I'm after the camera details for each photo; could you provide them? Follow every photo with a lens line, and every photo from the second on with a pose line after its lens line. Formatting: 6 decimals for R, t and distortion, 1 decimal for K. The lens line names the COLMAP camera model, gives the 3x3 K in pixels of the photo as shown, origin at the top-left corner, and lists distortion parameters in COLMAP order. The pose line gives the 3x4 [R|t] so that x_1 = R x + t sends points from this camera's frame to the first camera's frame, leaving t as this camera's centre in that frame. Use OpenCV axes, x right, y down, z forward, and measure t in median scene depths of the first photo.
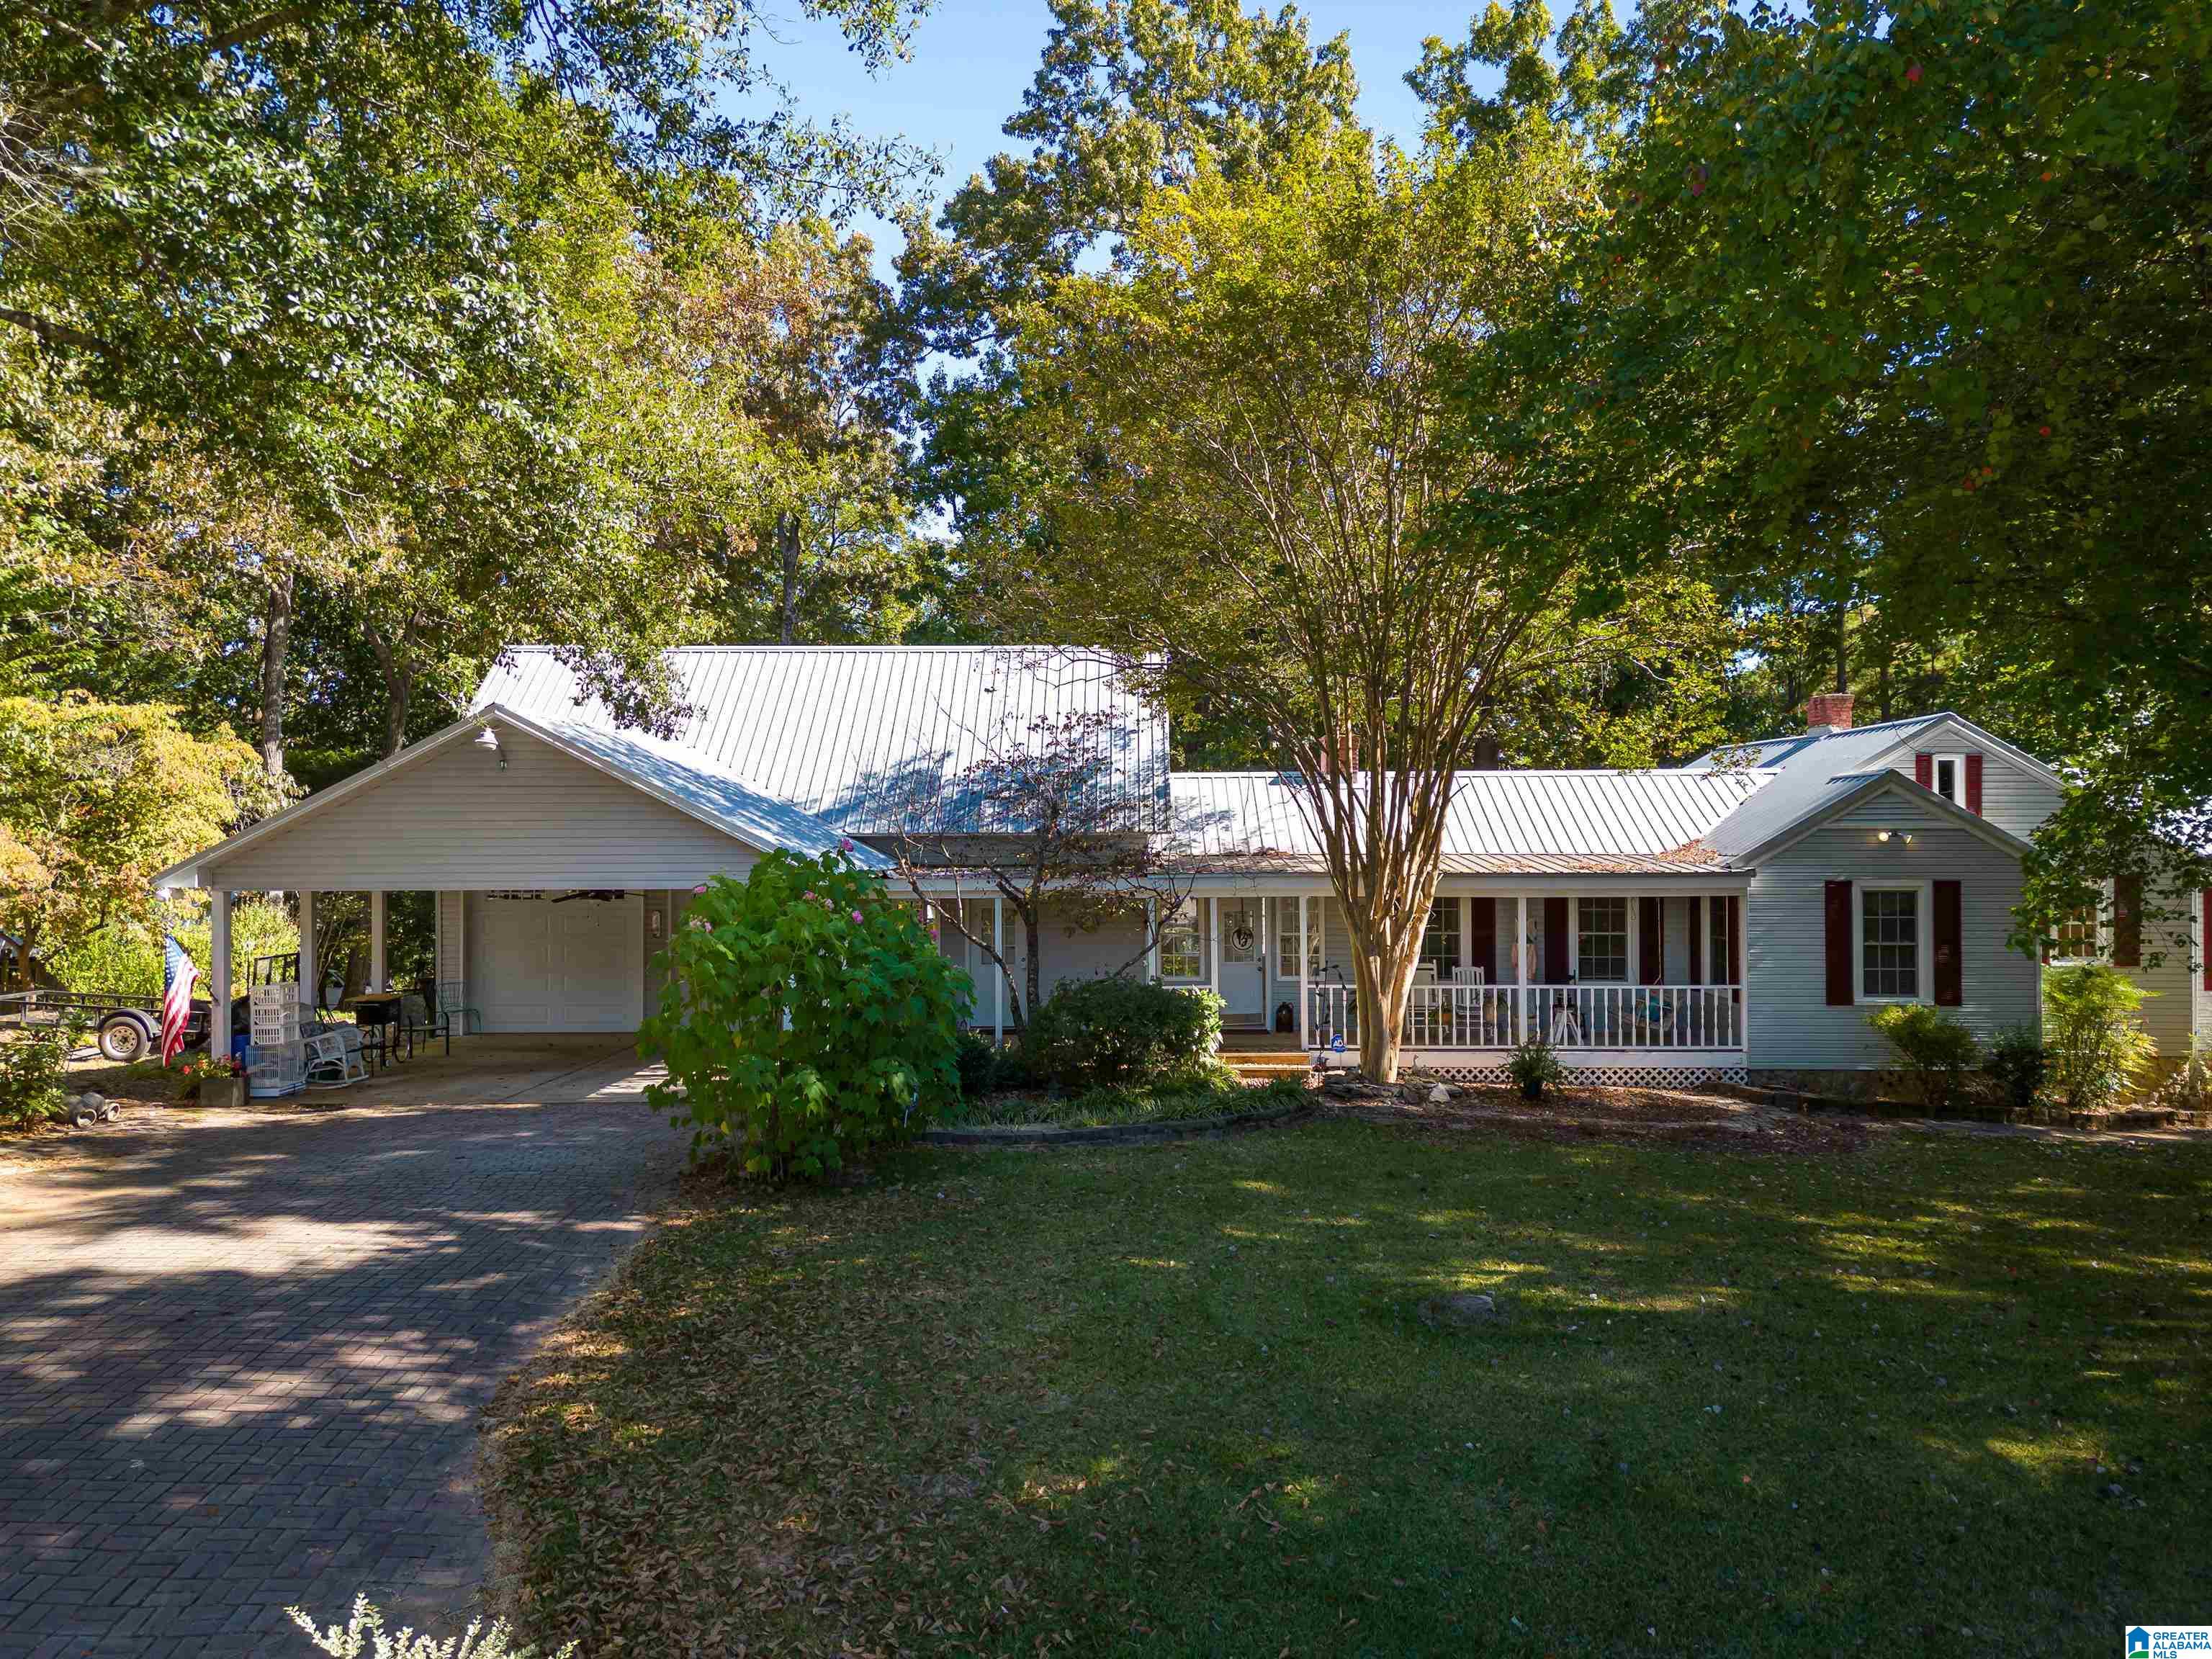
lens RADIAL K [[1546.9, 0, 1102.7], [0, 1546.9, 827.6], [0, 0, 1]] dist [0.080506, -0.079289]
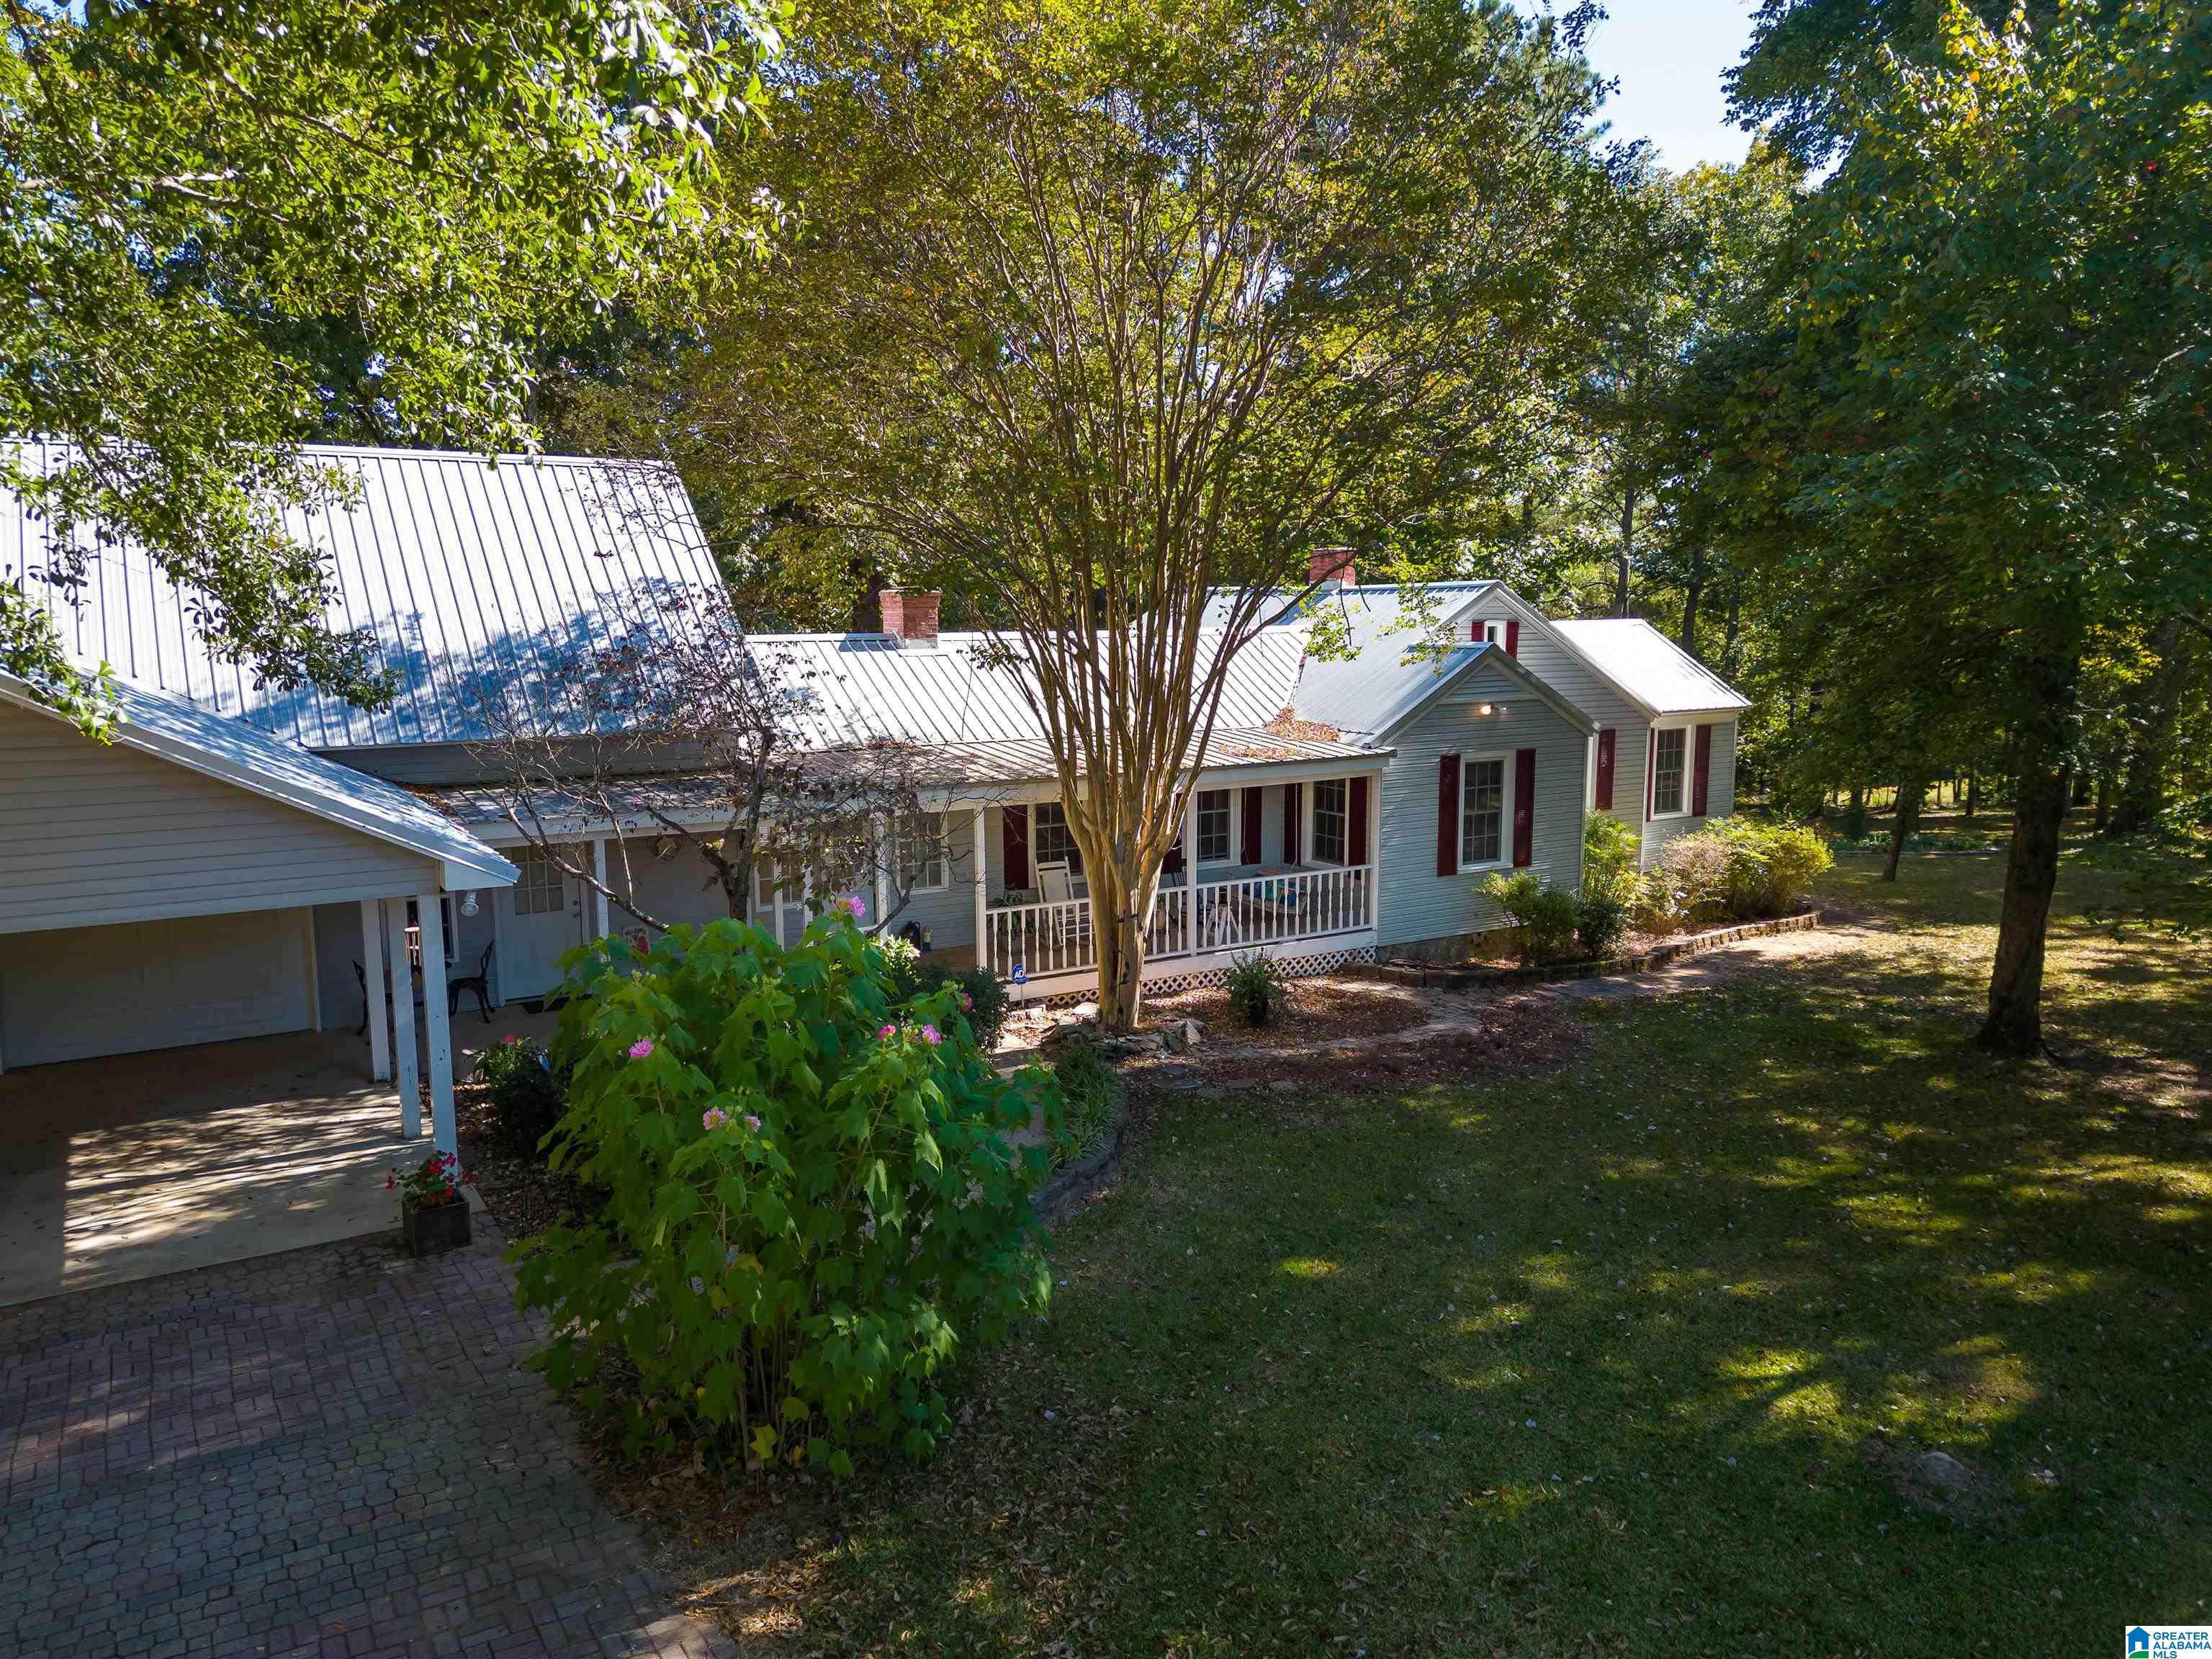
lens RADIAL K [[1546.9, 0, 1102.7], [0, 1546.9, 827.6], [0, 0, 1]] dist [0.080506, -0.079289]
pose [[0.849666, -0.076734, 0.521708, -0.243589], [-0.002287, 0.988810, 0.149160, -0.067131], [-0.527316, -0.127929, 0.839983, 0.261966]]
